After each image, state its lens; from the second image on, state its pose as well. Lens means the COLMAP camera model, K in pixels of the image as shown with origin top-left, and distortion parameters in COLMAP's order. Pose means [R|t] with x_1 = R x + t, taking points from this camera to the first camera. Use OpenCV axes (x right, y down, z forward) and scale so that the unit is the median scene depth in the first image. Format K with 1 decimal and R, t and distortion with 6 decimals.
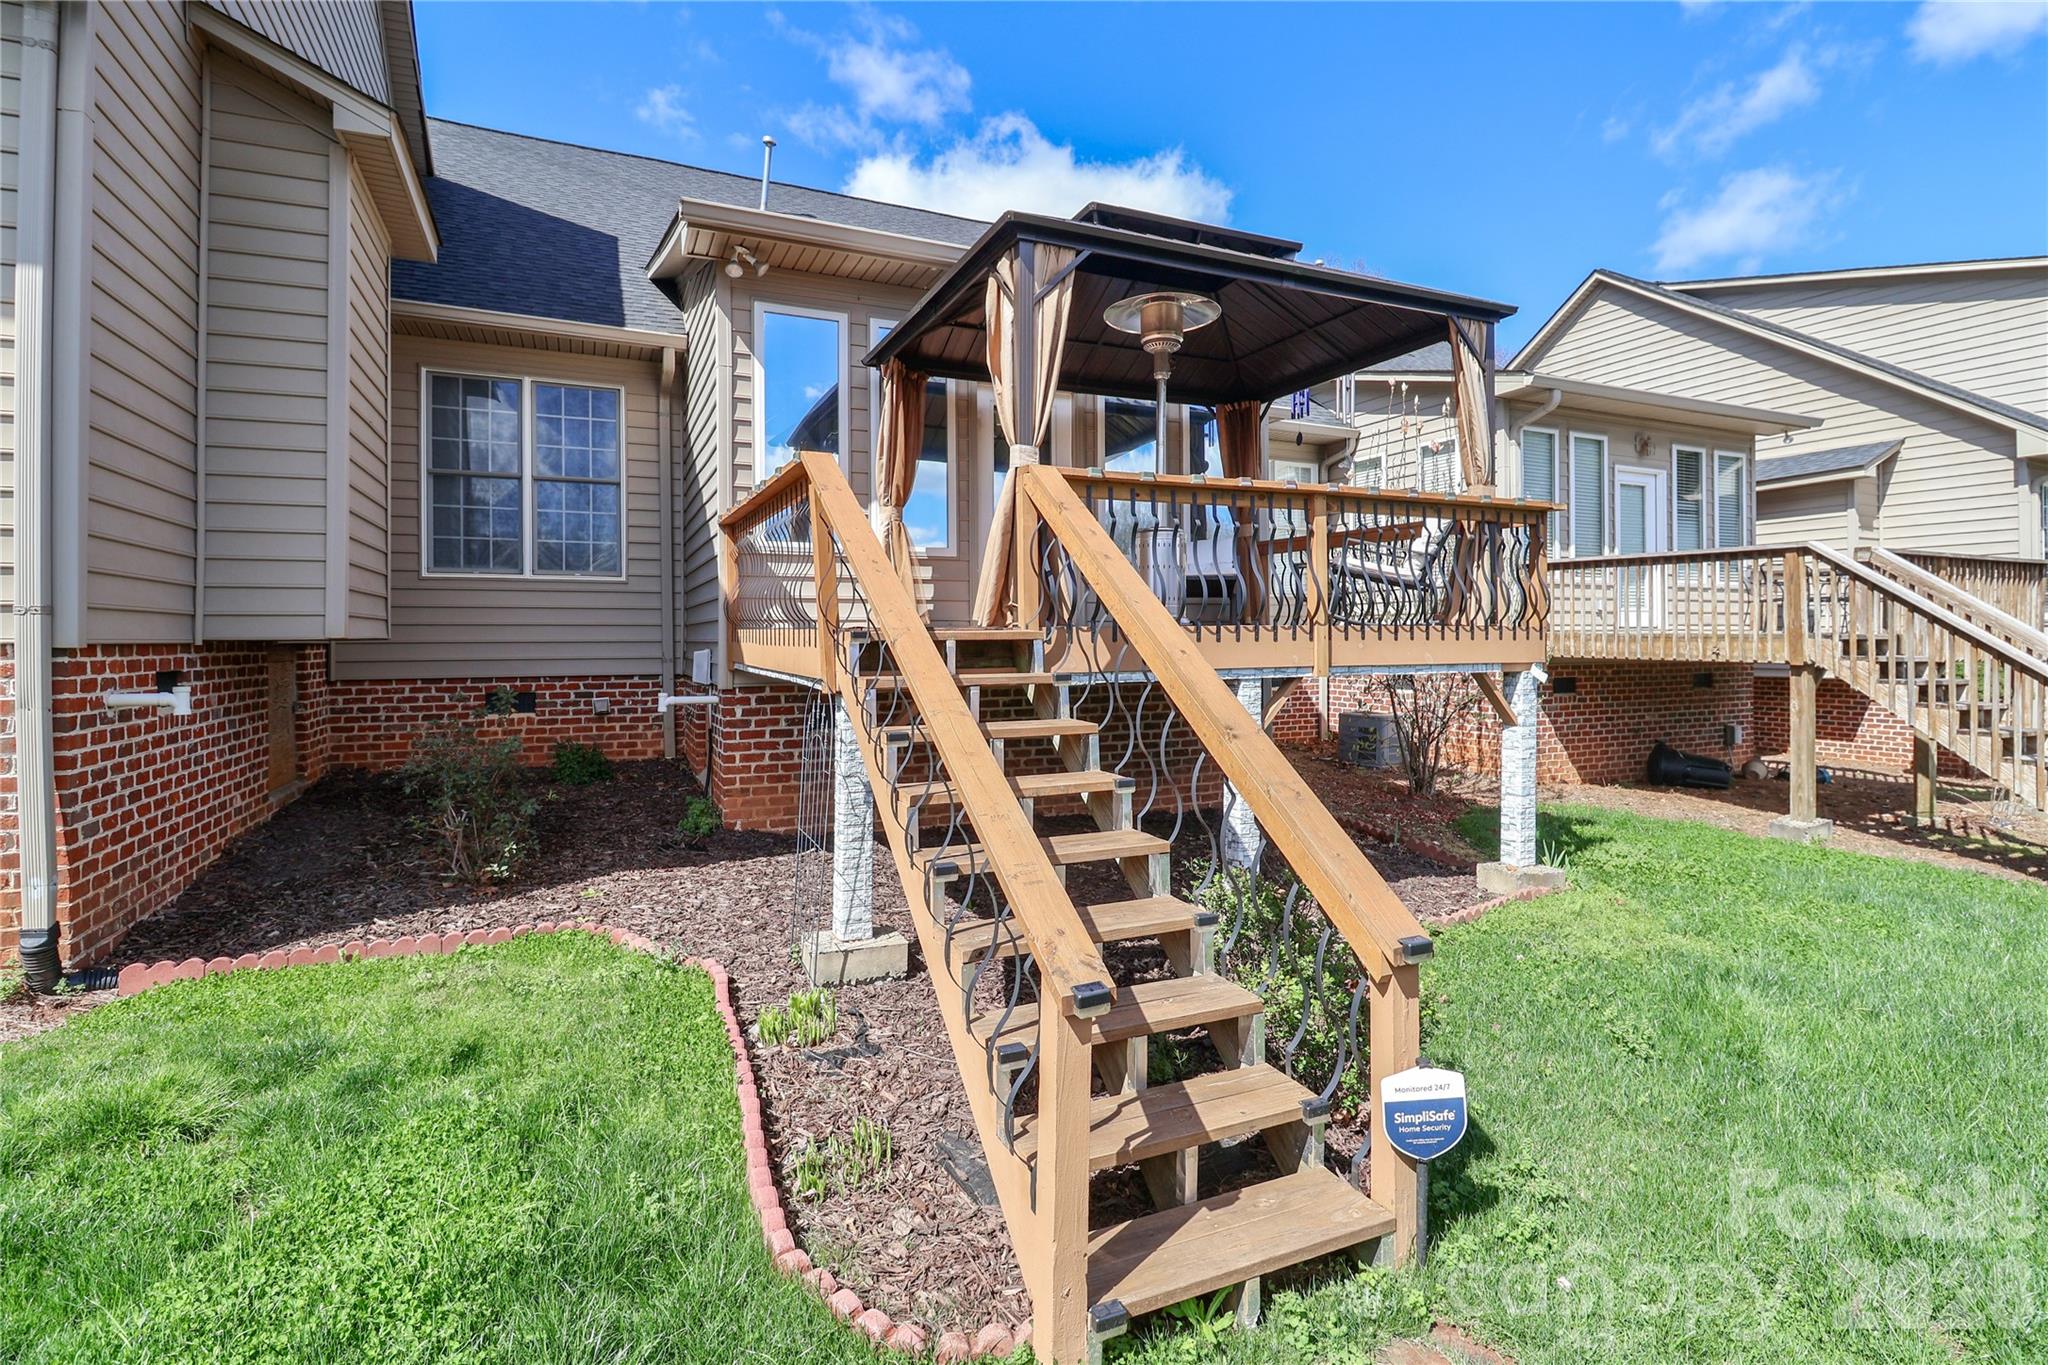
lens RADIAL K [[979.3, 0, 1052.3], [0, 979.3, 642.4], [0, 0, 1]] dist [-0.000730, -0.012093]
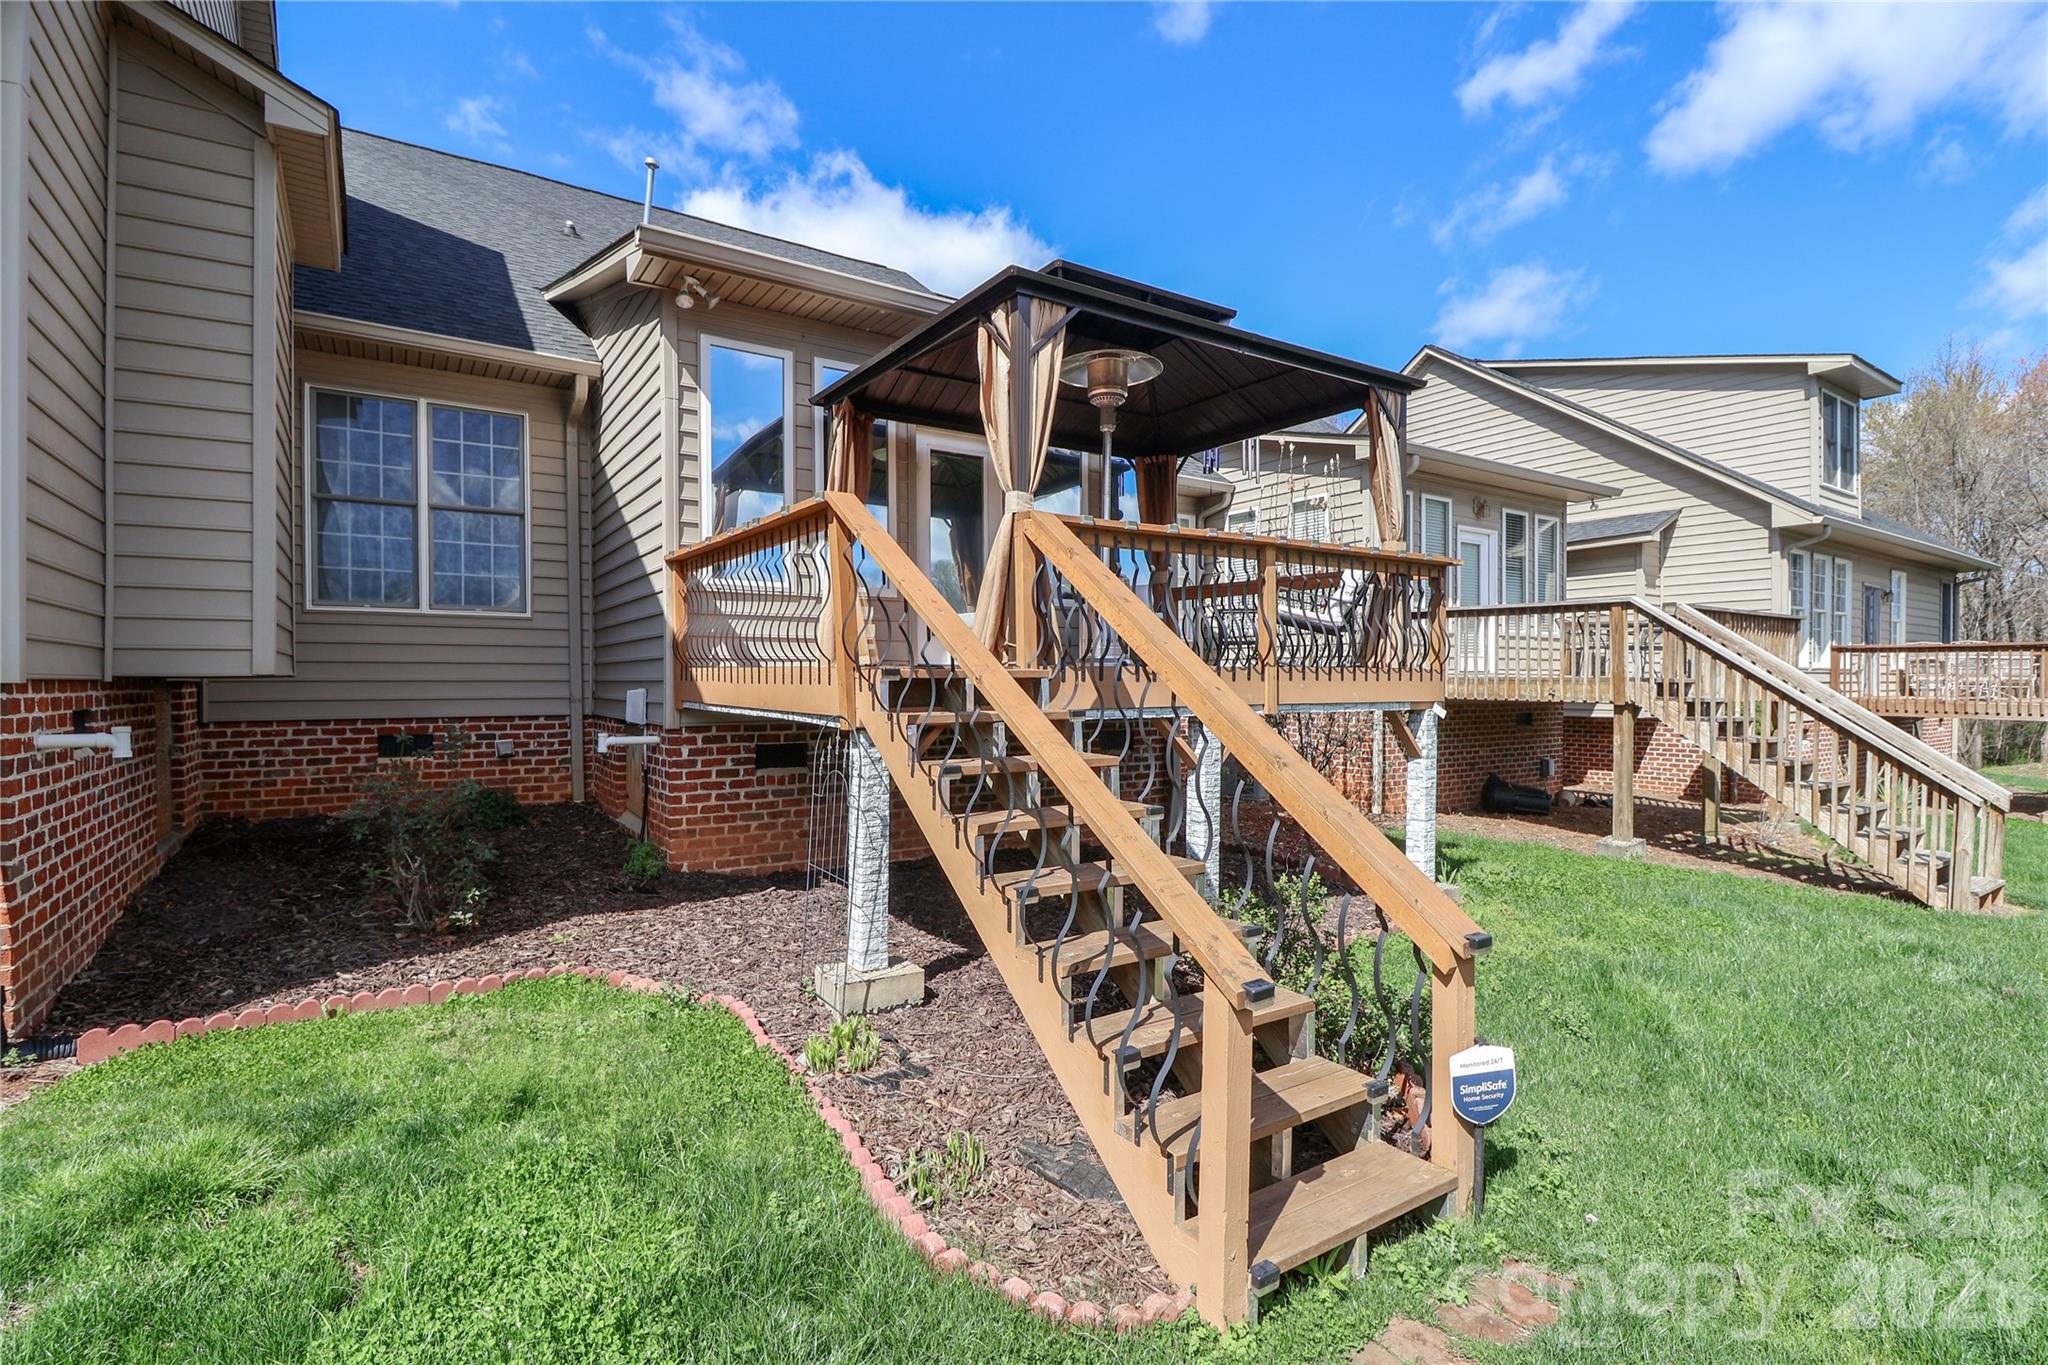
lens RADIAL K [[971.2, 0, 1032.3], [0, 971.2, 697.9], [0, 0, 1]] dist [0.000155, -0.013389]
pose [[0.987000, 0.000453, 0.160717, -0.131191], [-0.002478, 0.999920, 0.012400, 0.003726], [-0.160698, -0.012637, 0.986923, -0.017907]]
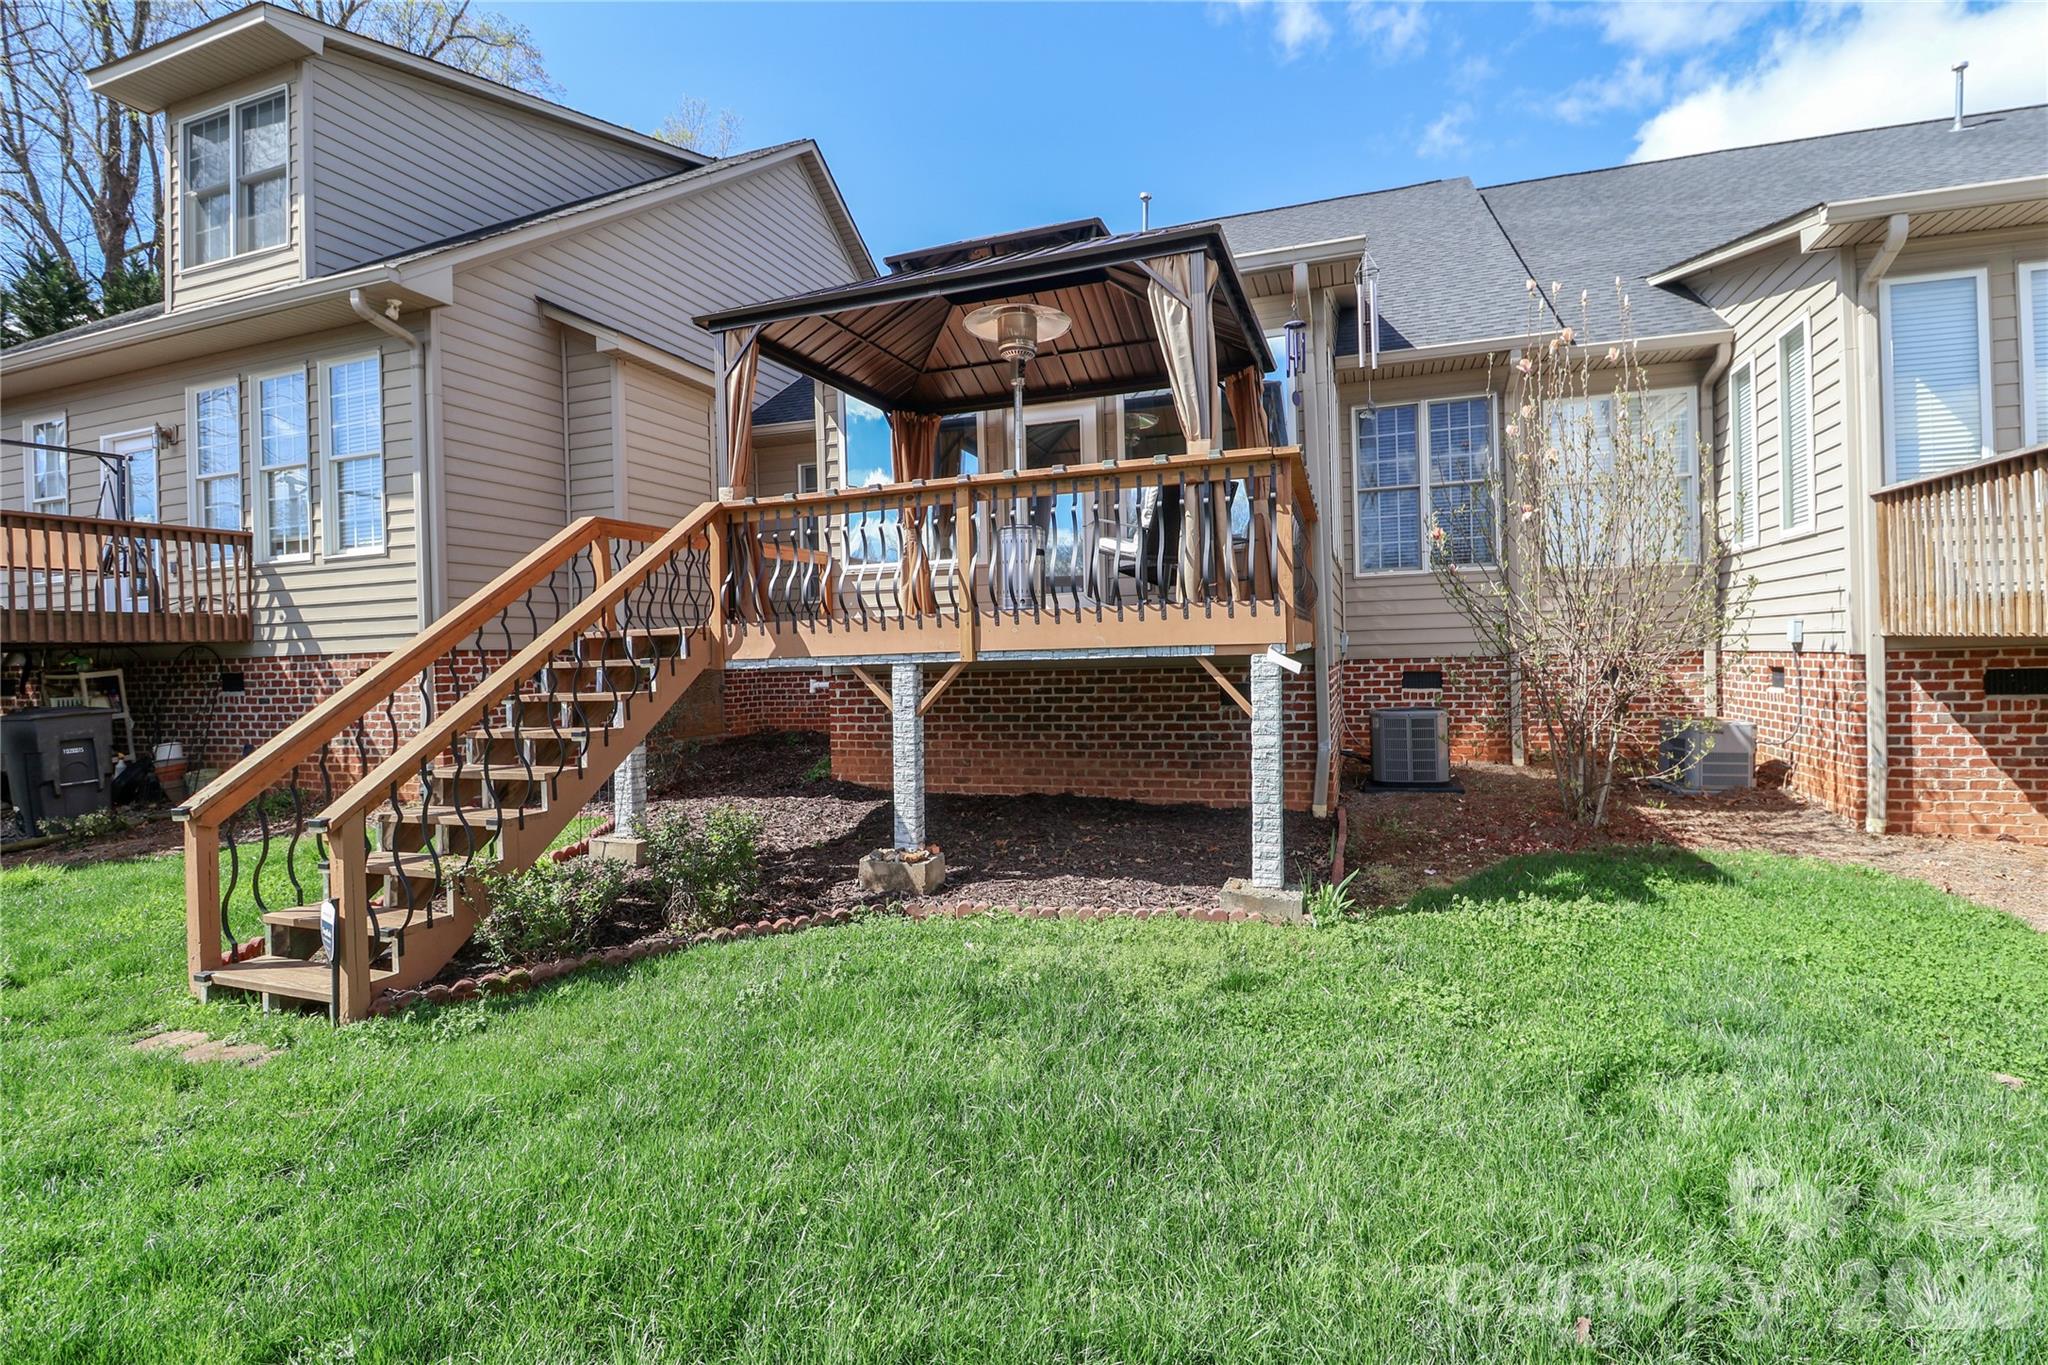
lens RADIAL K [[950.5, 0, 1039.0], [0, 950.5, 663.2], [0, 0, 1]] dist [0.000435, -0.013072]
pose [[0.719183, -0.008270, -0.694771, 0.784459], [0.020995, 0.999731, 0.009833, 0.021771], [0.694503, -0.021659, 0.719164, 0.246269]]
